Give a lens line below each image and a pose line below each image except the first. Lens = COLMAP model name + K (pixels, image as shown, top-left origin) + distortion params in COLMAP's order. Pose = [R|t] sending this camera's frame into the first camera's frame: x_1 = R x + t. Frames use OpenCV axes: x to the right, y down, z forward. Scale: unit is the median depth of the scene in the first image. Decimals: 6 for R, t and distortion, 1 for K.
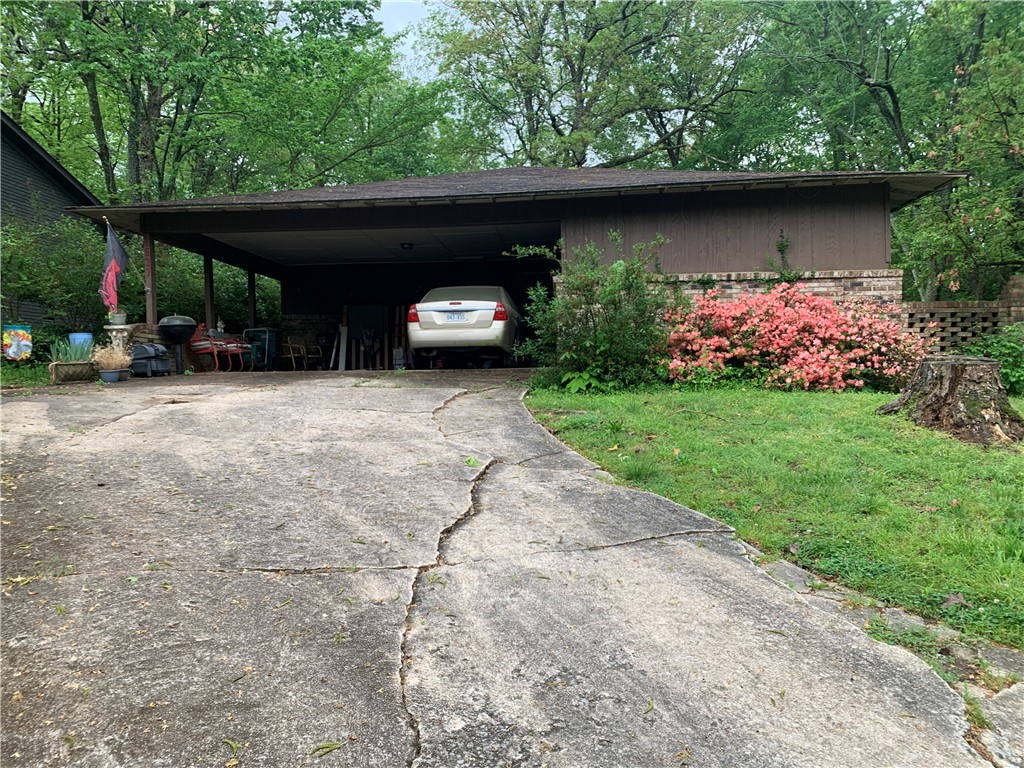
lens RADIAL K [[784.0, 0, 513.1], [0, 784.0, 384.4], [0, 0, 1]] dist [0.005650, -0.000394]
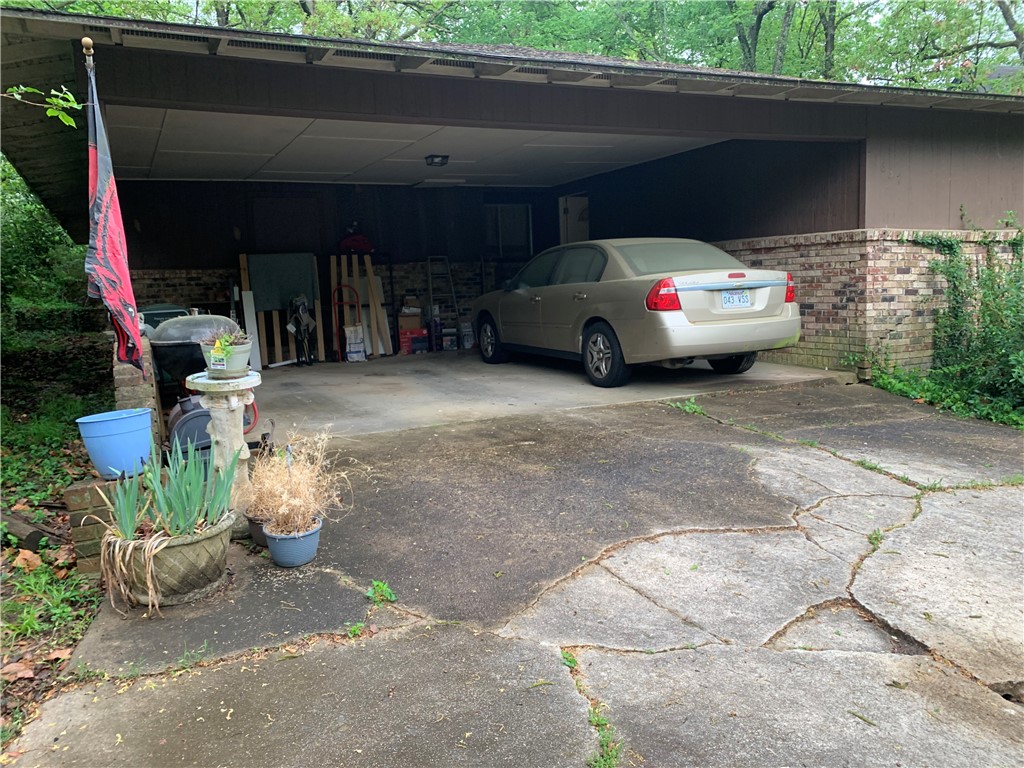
lens RADIAL K [[784.0, 0, 511.1], [0, 784.0, 384.3], [0, 0, 1]] dist [0.005650, -0.000394]
pose [[0.860269, -0.085514, 0.502619, -0.528694], [0.033527, 0.993188, 0.111594, -0.096995], [-0.508738, -0.079149, 0.857276, 0.604486]]
